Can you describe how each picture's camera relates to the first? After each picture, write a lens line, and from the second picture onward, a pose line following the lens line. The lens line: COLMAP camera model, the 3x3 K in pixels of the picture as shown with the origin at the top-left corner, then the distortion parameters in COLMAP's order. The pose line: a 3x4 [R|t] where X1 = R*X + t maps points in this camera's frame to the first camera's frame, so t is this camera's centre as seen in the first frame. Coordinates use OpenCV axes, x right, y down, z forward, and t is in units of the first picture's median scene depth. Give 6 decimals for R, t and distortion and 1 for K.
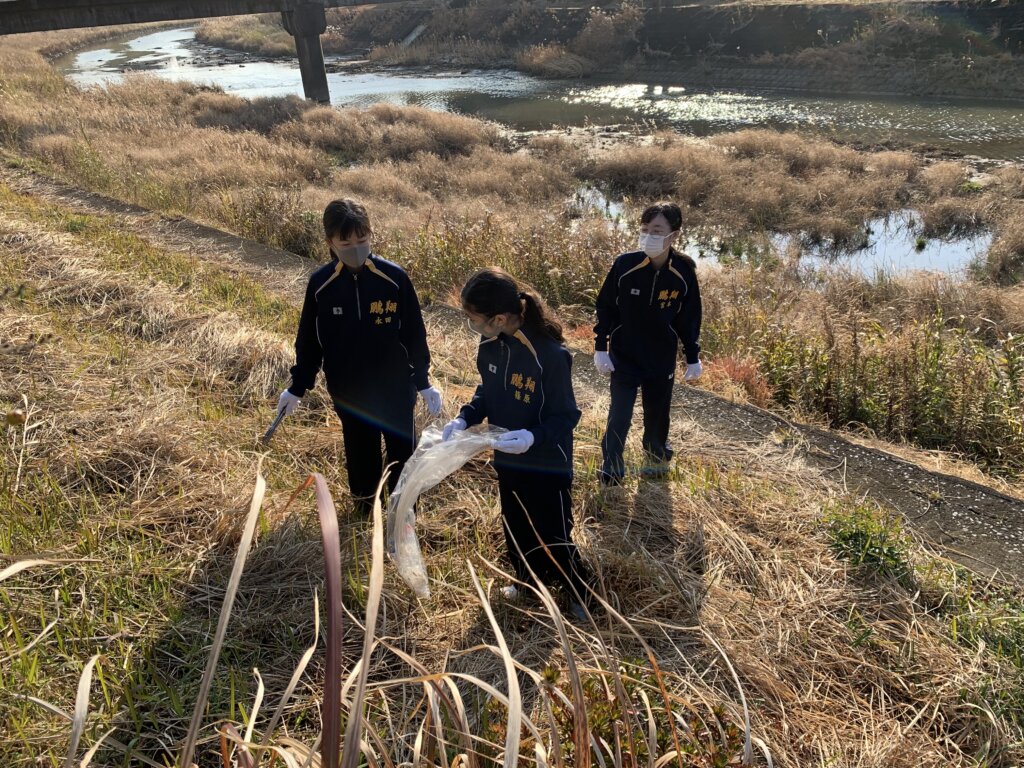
lens RADIAL K [[773.8, 0, 512.0], [0, 773.8, 384.0], [0, 0, 1]] dist [-0.052049, 0.043280]
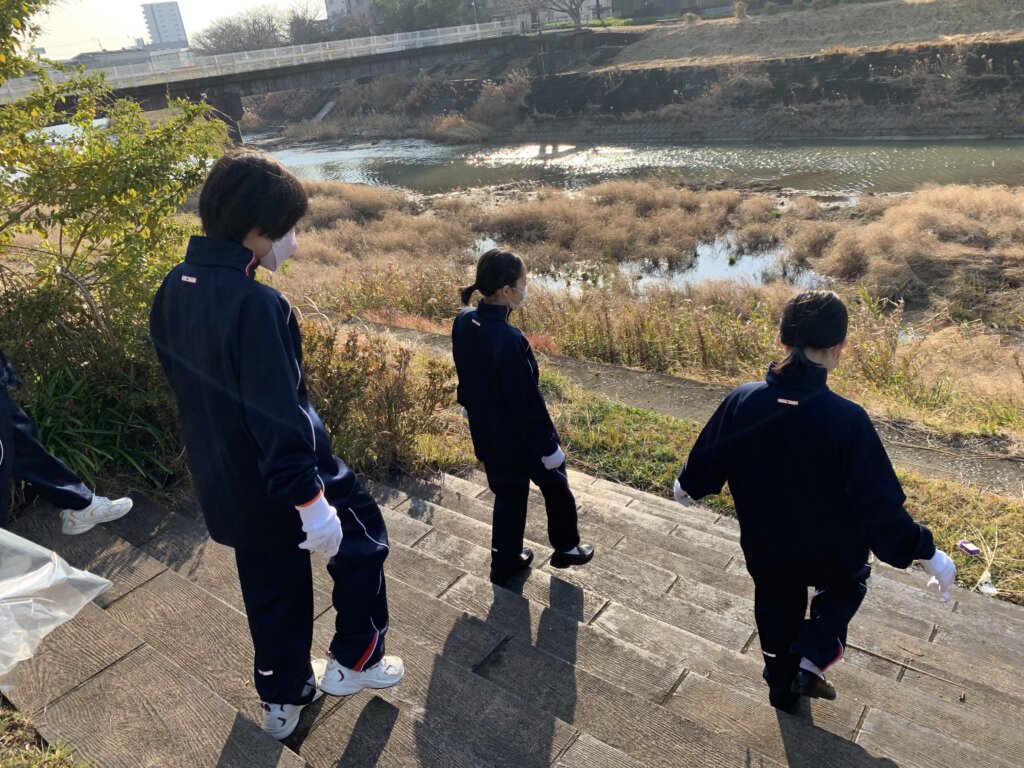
lens RADIAL K [[769.9, 0, 528.1], [0, 769.9, 380.3], [0, 0, 1]] dist [0.007731, -0.001645]
pose [[0.990344, -0.096300, 0.099723, 0.024965], [0.102977, 0.992615, -0.064119, 0.045316], [-0.092812, 0.073769, 0.992947, -0.172089]]
